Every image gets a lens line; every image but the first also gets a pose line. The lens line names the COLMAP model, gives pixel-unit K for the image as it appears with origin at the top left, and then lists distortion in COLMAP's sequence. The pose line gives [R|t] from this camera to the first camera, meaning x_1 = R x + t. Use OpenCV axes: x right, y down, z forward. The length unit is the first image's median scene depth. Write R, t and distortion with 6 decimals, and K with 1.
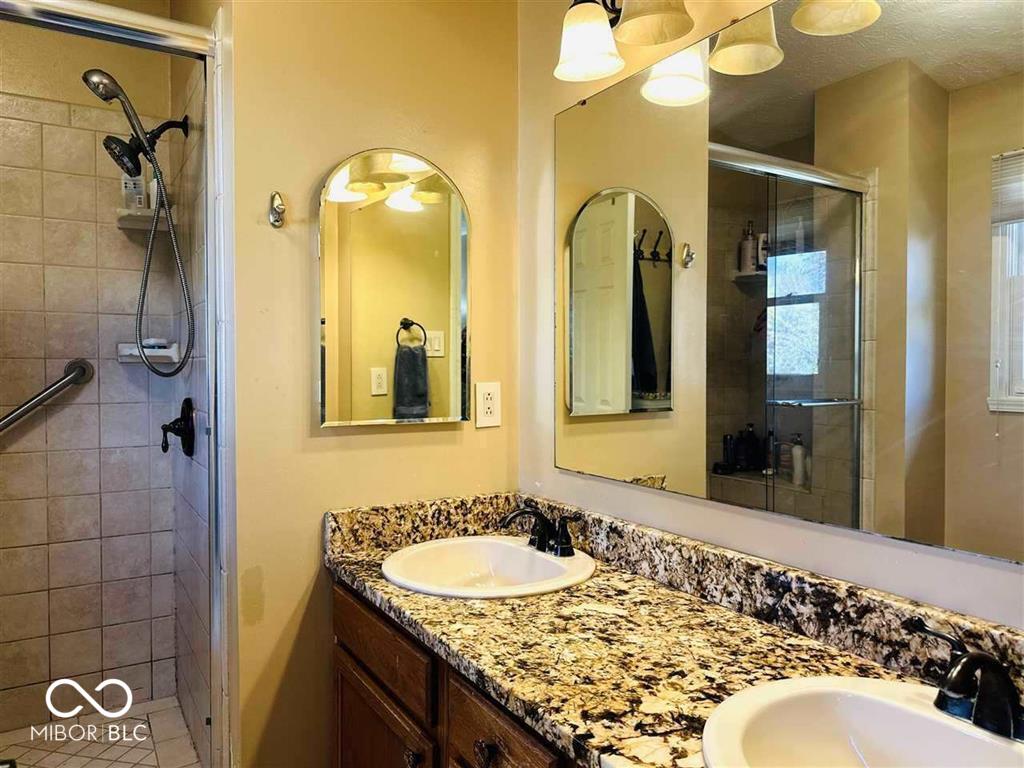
lens RADIAL K [[719.5, 0, 512.0], [0, 719.5, 384.0], [0, 0, 1]] dist [0.109128, -0.155989]
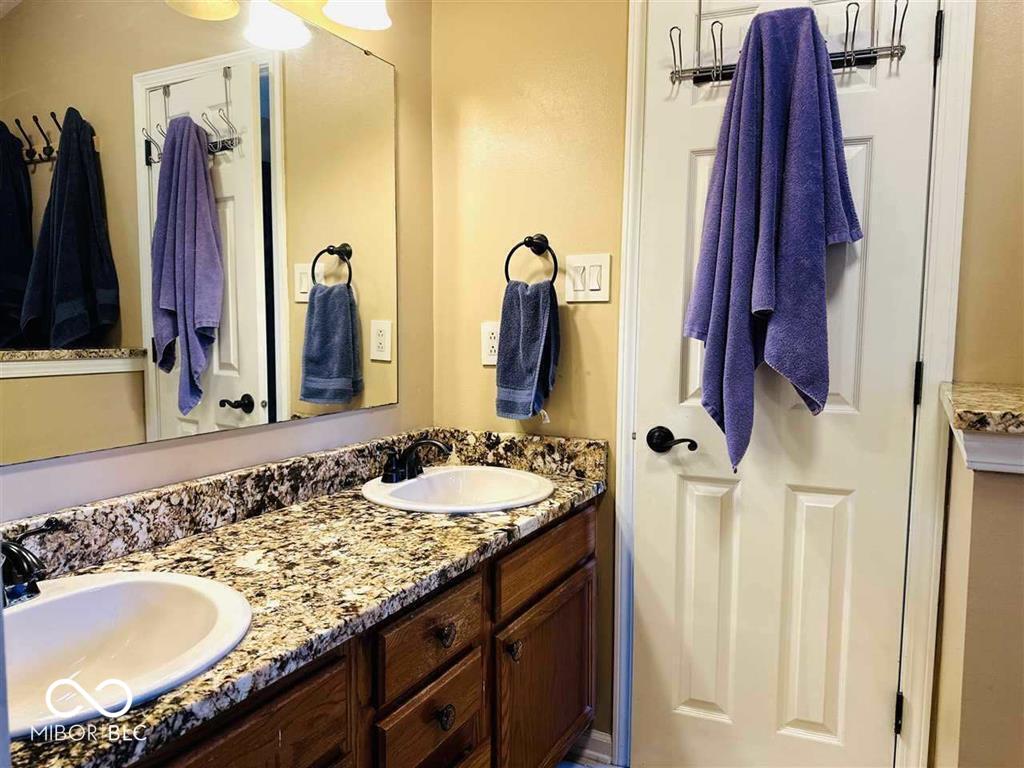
lens RADIAL K [[719.5, 0, 512.0], [0, 719.5, 384.0], [0, 0, 1]] dist [0.109128, -0.155989]
pose [[-0.519552, -0.075718, 0.851077, -0.909266], [0.009783, 0.995473, 0.094537, -0.001663], [-0.854383, 0.057443, -0.516459, 1.287708]]
